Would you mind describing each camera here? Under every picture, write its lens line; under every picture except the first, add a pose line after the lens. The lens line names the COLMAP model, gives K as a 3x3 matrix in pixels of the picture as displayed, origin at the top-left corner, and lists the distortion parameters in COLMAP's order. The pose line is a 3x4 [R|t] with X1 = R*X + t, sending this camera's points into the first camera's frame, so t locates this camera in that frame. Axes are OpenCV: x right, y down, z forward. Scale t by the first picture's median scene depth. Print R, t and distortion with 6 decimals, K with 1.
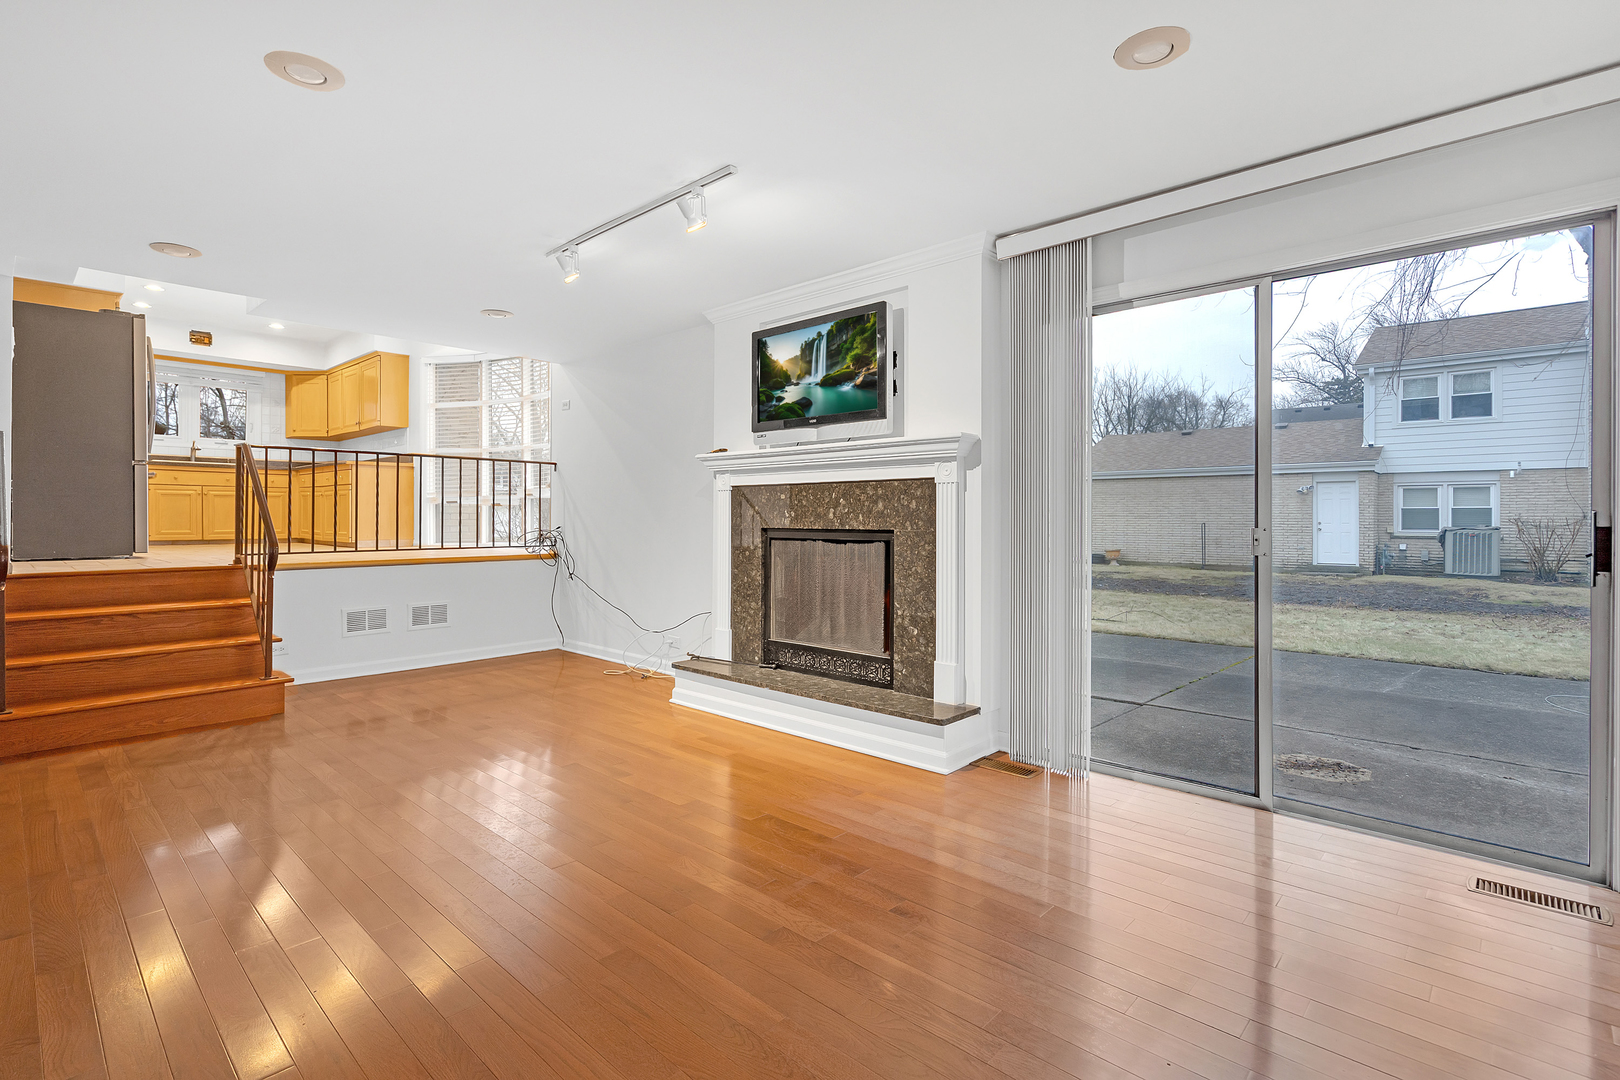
lens RADIAL K [[748.4, 0, 805.0], [0, 748.4, 524.1], [0, 0, 1]] dist [-0.000153, 0.000454]
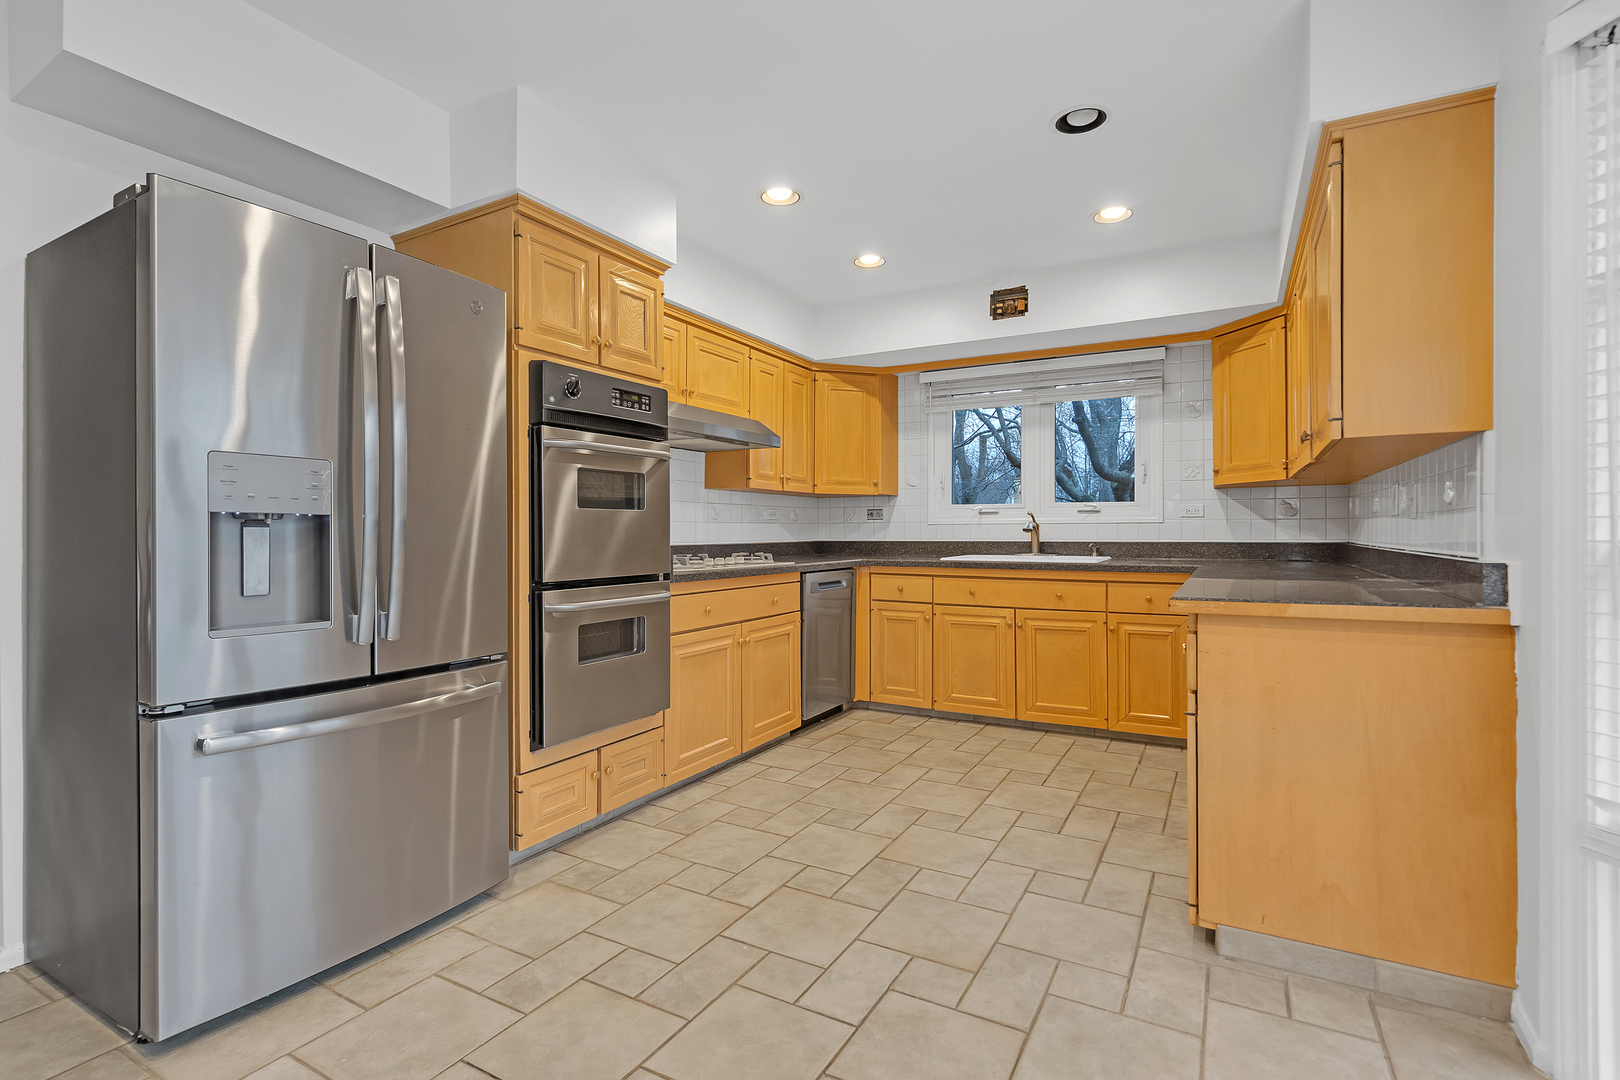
lens RADIAL K [[748.4, 0, 805.6], [0, 748.4, 536.5], [0, 0, 1]] dist [-0.000153, 0.000454]
pose [[0.222615, 0.001107, -0.974906, -0.347326], [-0.004455, 0.999990, 0.000118, -0.092824], [0.974896, 0.004317, 0.222618, 0.718740]]
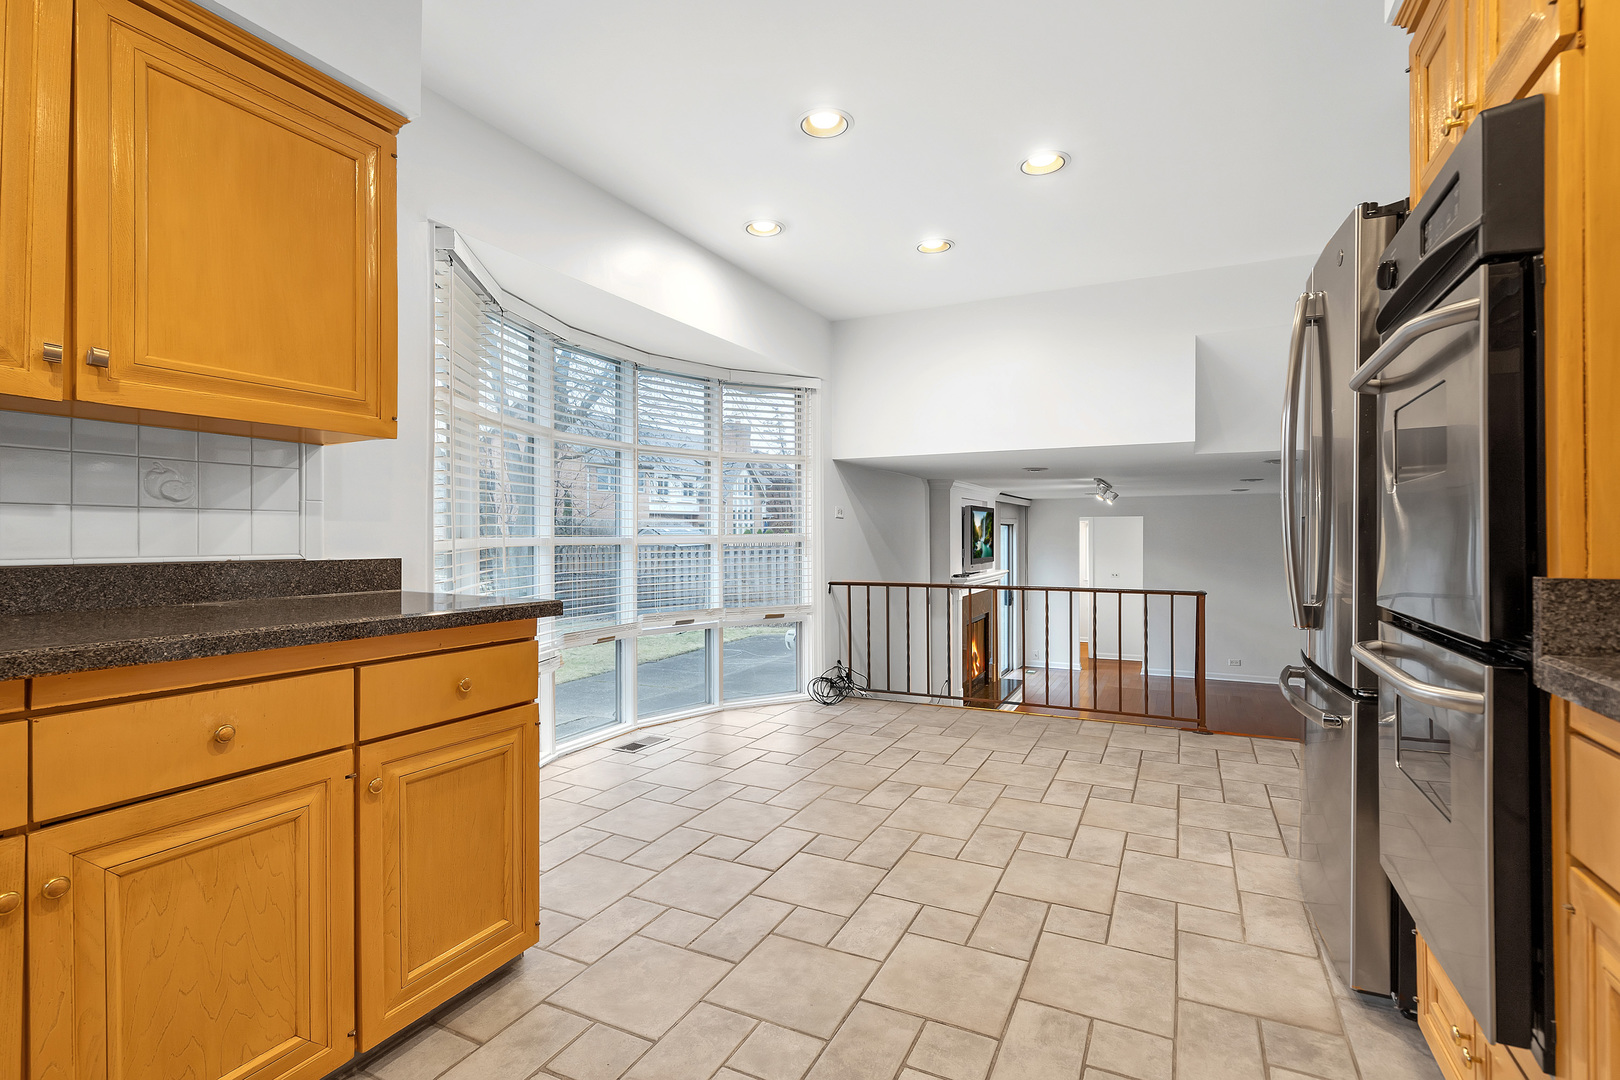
lens RADIAL K [[748.4, 0, 796.5], [0, 748.4, 539.0], [0, 0, 1]] dist [-0.000153, 0.000454]
pose [[-0.259210, -0.001017, 0.965820, -0.752010], [0.008340, 0.999960, 0.003291, -0.093485], [-0.965785, 0.008908, -0.259191, 0.858700]]
